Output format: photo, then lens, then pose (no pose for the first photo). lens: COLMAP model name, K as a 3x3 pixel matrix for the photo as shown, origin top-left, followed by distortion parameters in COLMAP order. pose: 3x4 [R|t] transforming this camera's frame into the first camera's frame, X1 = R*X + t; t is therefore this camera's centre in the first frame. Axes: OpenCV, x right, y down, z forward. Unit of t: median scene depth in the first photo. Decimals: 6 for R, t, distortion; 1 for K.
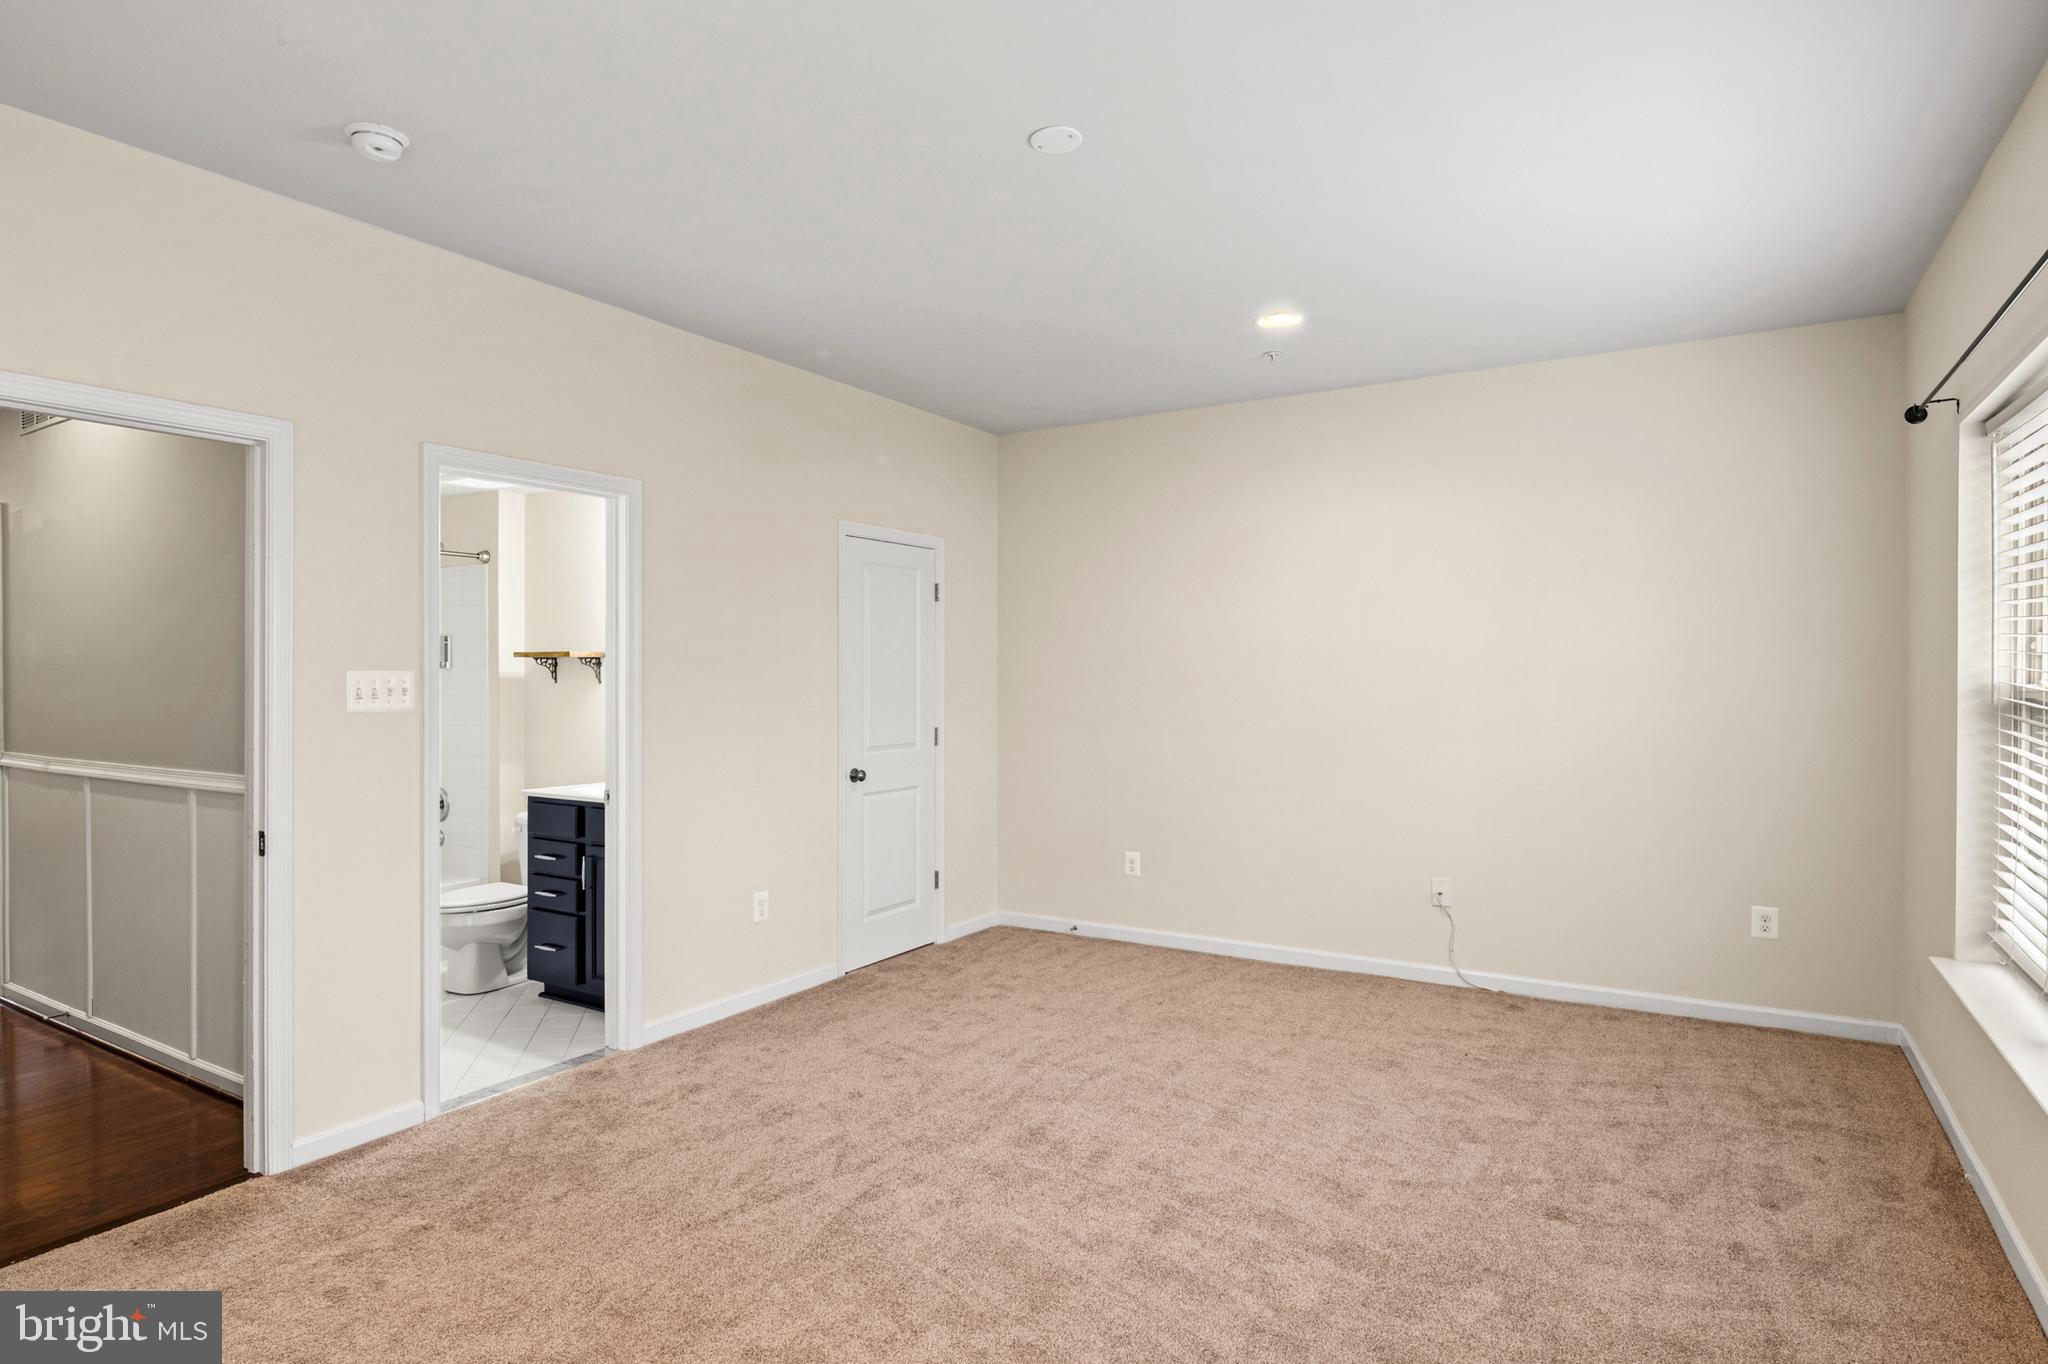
lens RADIAL K [[1119.9, 0, 1012.5], [0, 1119.9, 654.8], [0, 0, 1]] dist [-0.006445, -0.001517]
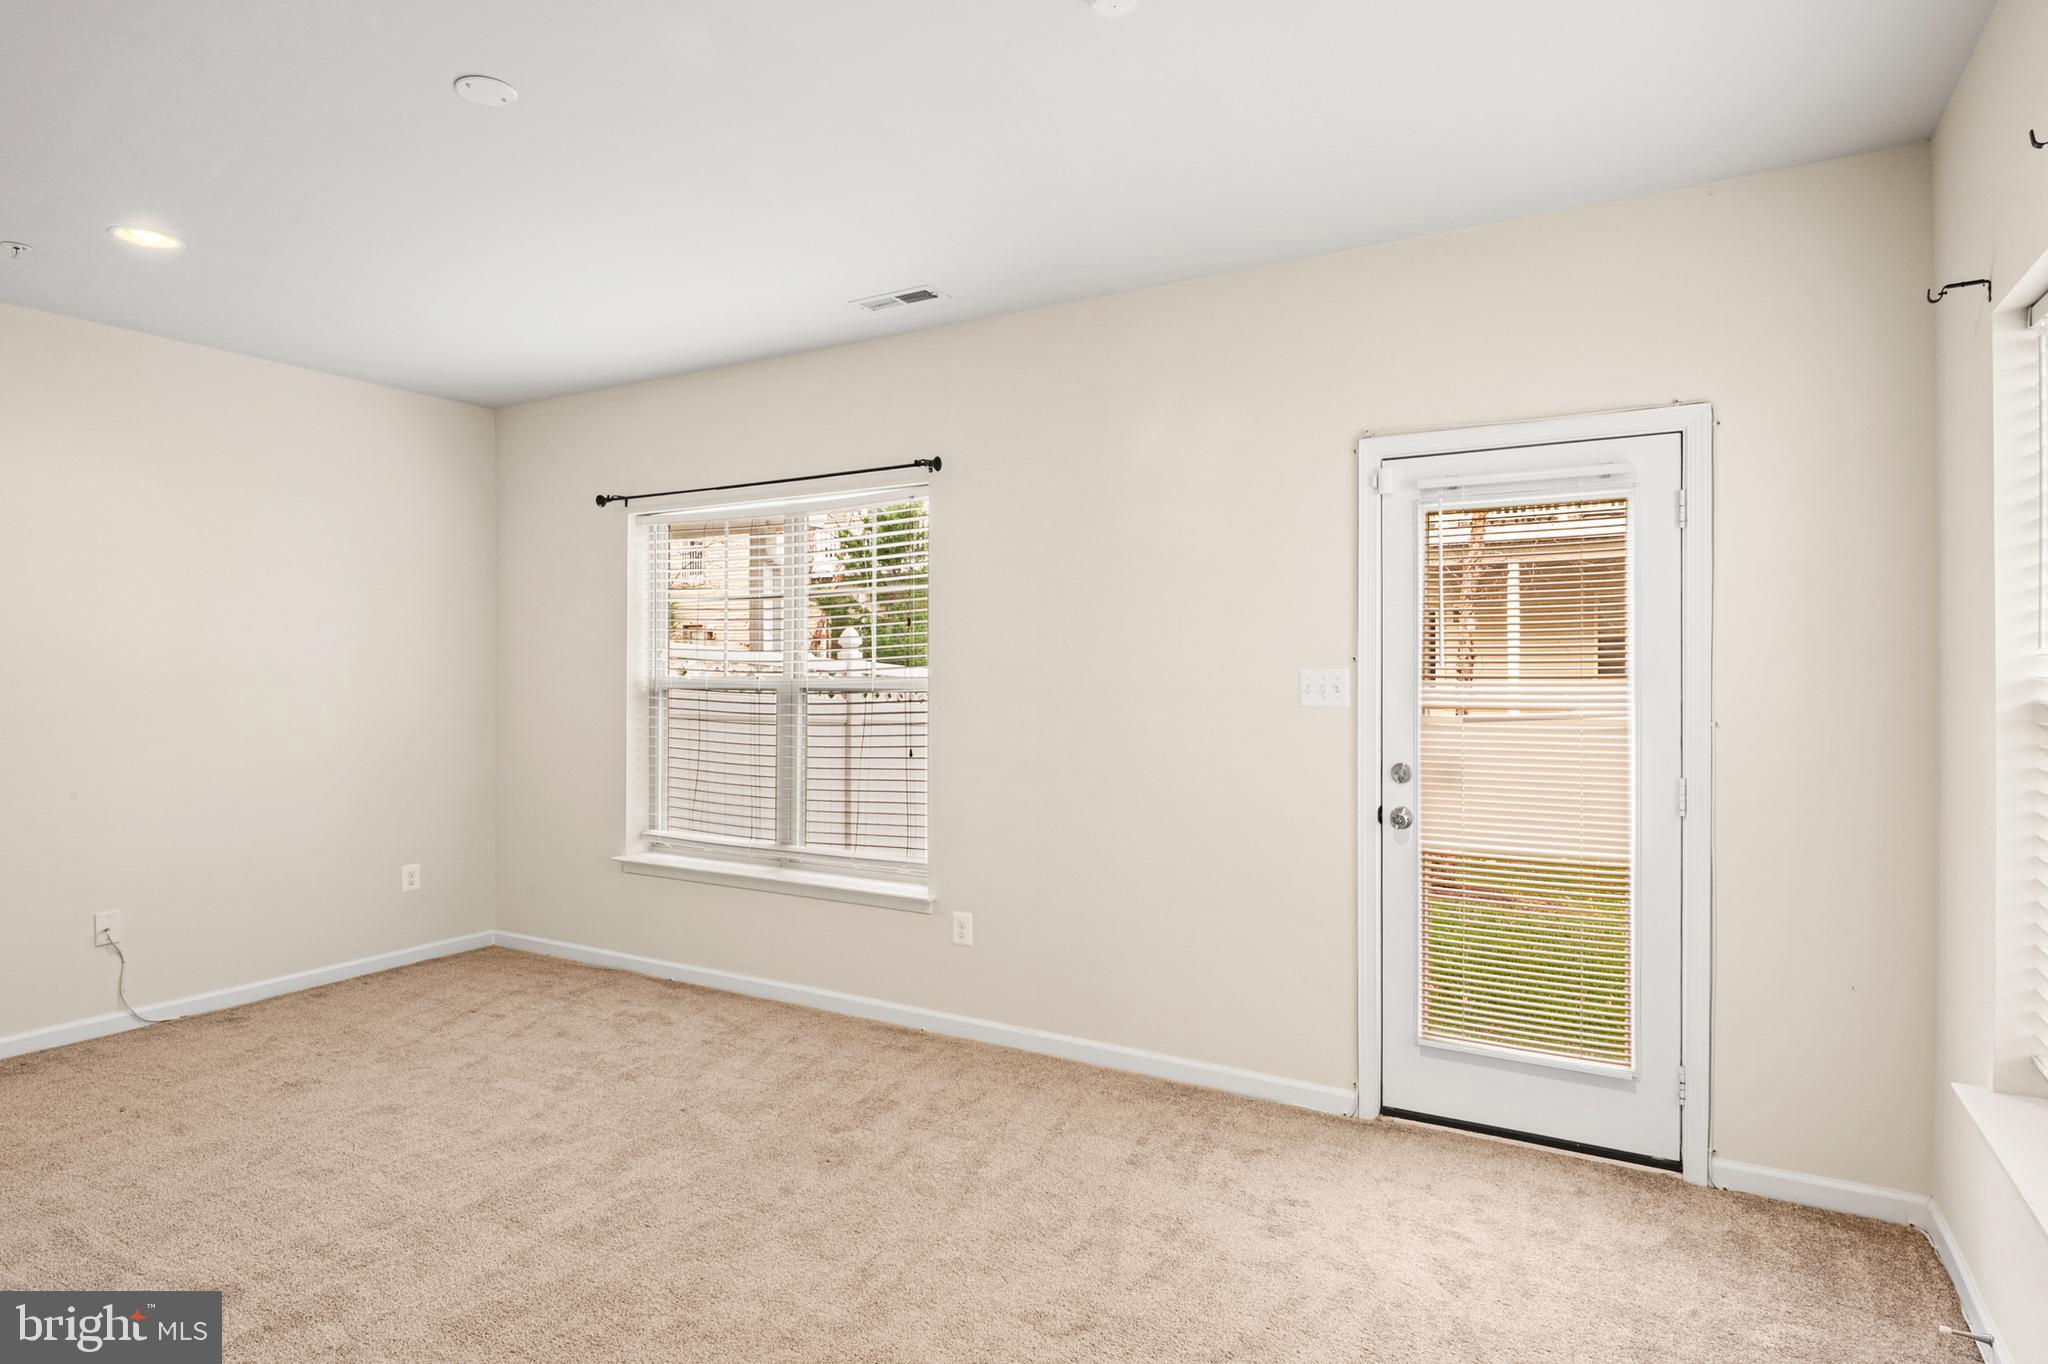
lens RADIAL K [[1119.9, 0, 1012.5], [0, 1119.9, 654.8], [0, 0, 1]] dist [-0.006445, -0.001517]
pose [[-0.016805, 0.014050, 0.999760, -0.863375], [-0.013020, 0.999813, -0.014269, 0.008497], [-0.999774, -0.013257, -0.016619, 0.567911]]
